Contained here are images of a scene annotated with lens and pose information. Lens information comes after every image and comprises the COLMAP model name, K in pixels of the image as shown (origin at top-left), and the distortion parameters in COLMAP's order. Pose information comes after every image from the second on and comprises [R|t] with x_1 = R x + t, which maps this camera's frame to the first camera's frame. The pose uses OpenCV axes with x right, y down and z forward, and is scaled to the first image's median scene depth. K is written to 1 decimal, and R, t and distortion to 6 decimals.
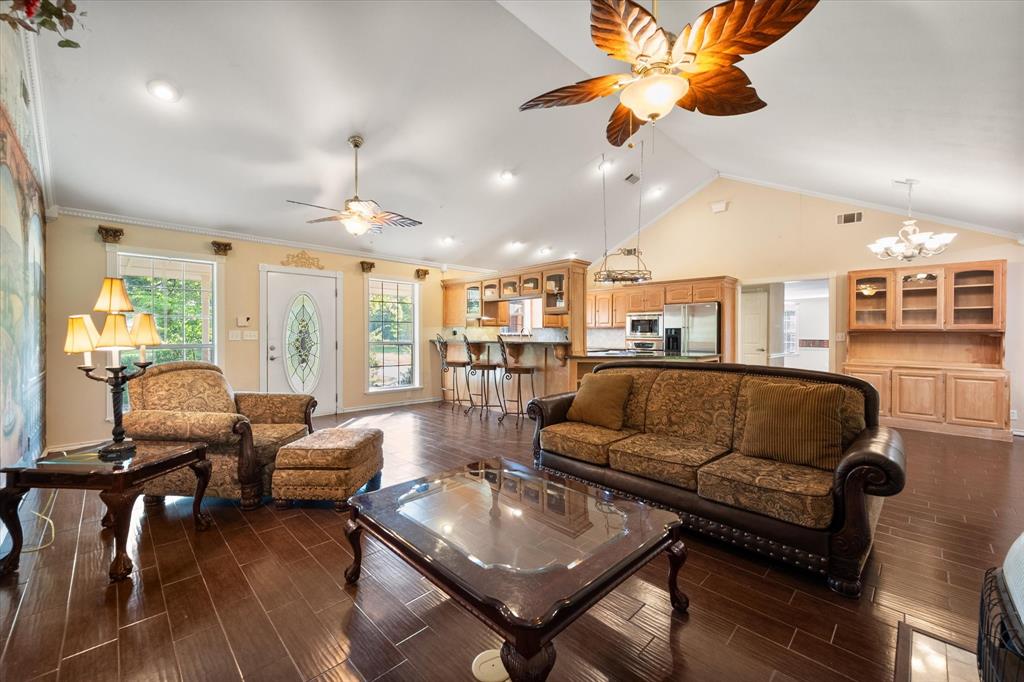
lens RADIAL K [[407.1, 0, 514.2], [0, 407.1, 335.6], [0, 0, 1]] dist [0.000415, 0.000236]
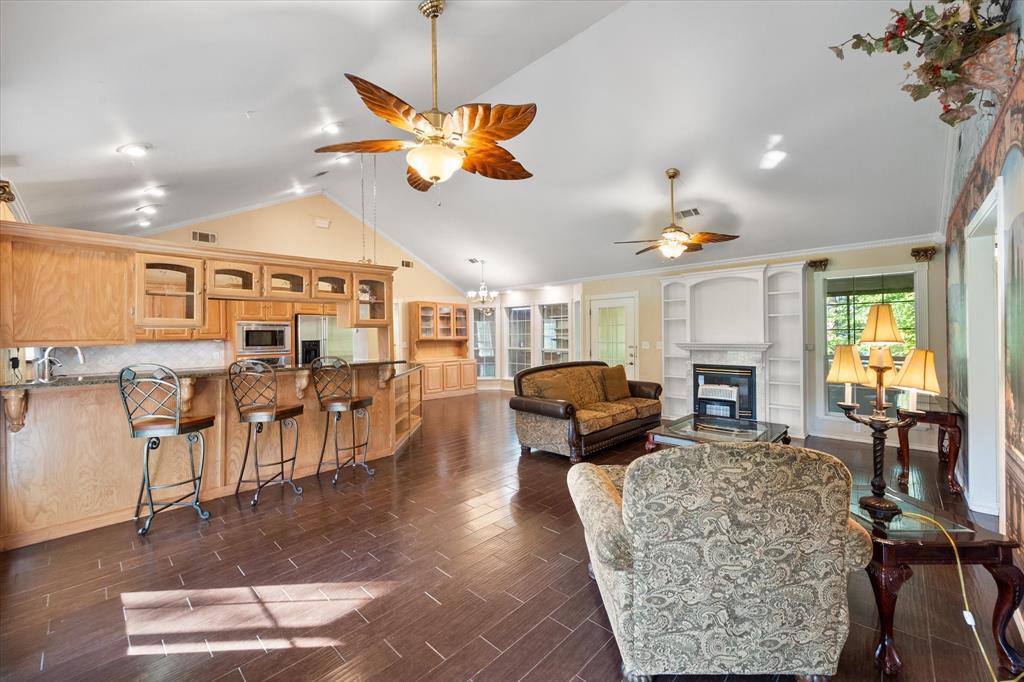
lens RADIAL K [[407.5, 0, 515.6], [0, 407.5, 332.6], [0, 0, 1]] dist [-0.000862, -0.000106]
pose [[-0.034200, -0.000694, 0.999415, -0.760423], [0.014135, 0.999899, 0.001178, -0.041131], [-0.999315, 0.014167, -0.034187, 0.755592]]
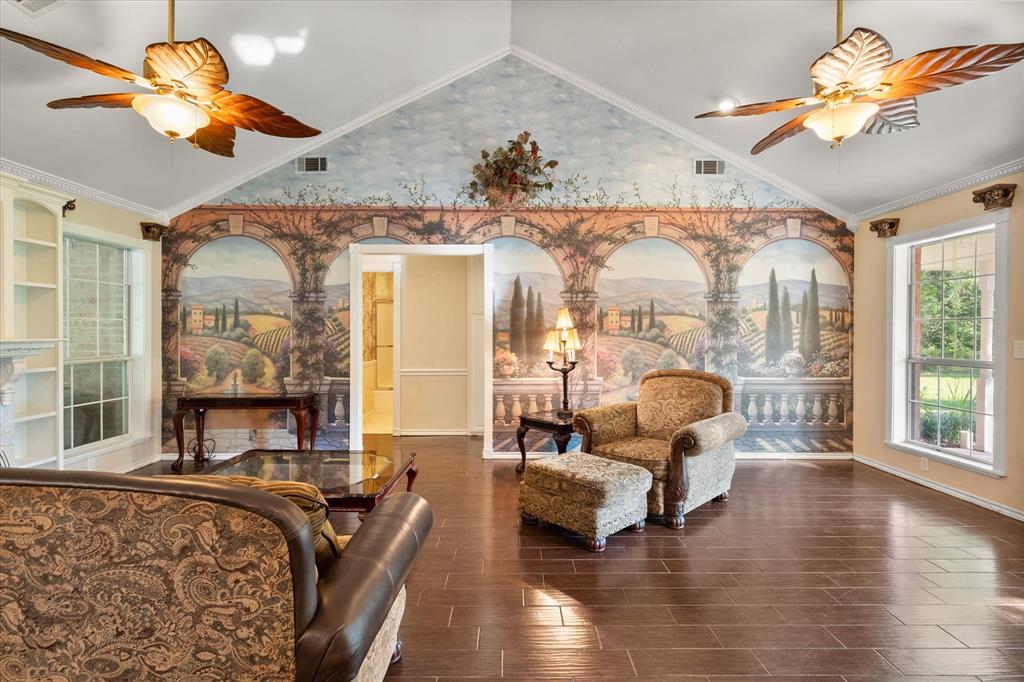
lens RADIAL K [[471.6, 0, 515.3], [0, 471.6, 333.0], [0, 0, 1]] dist [0.001711, 0.000074]
pose [[-0.695300, -0.004655, -0.718705, 0.220718], [-0.007232, 0.999974, 0.000520, -0.017351], [0.718683, 0.005559, -0.695315, 0.921153]]
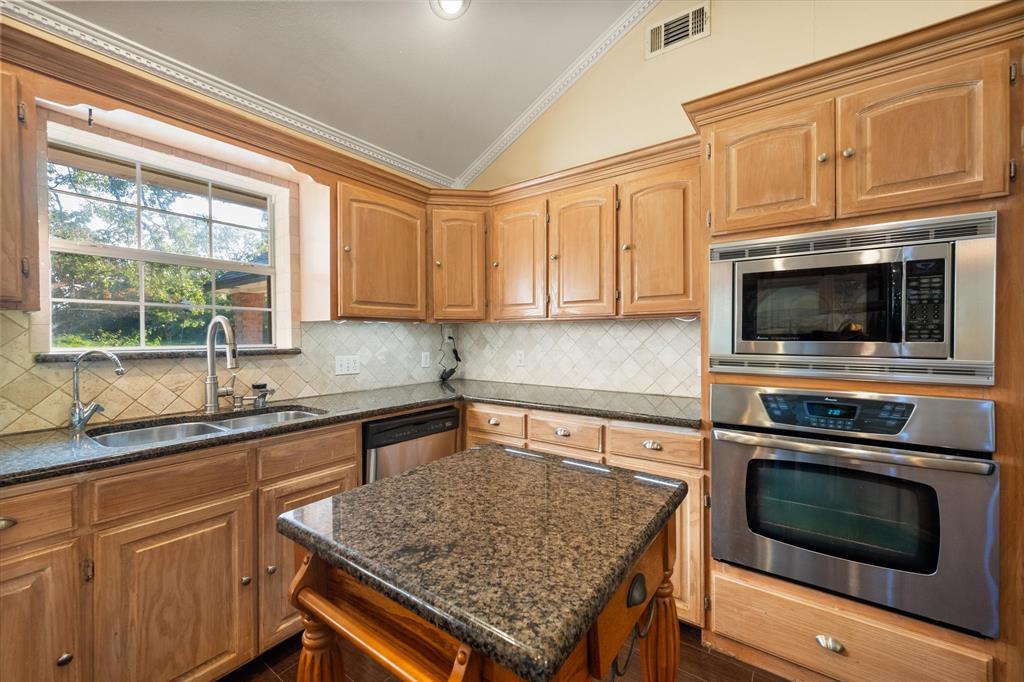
lens RADIAL K [[412.1, 0, 511.1], [0, 412.1, 332.0], [0, 0, 1]] dist [0.001117, 0.000298]
pose [[0.987271, -0.006787, 0.158900, 0.220674], [0.008397, 0.999920, -0.009461, -0.014853], [-0.158823, 0.010675, 0.987249, 1.227024]]
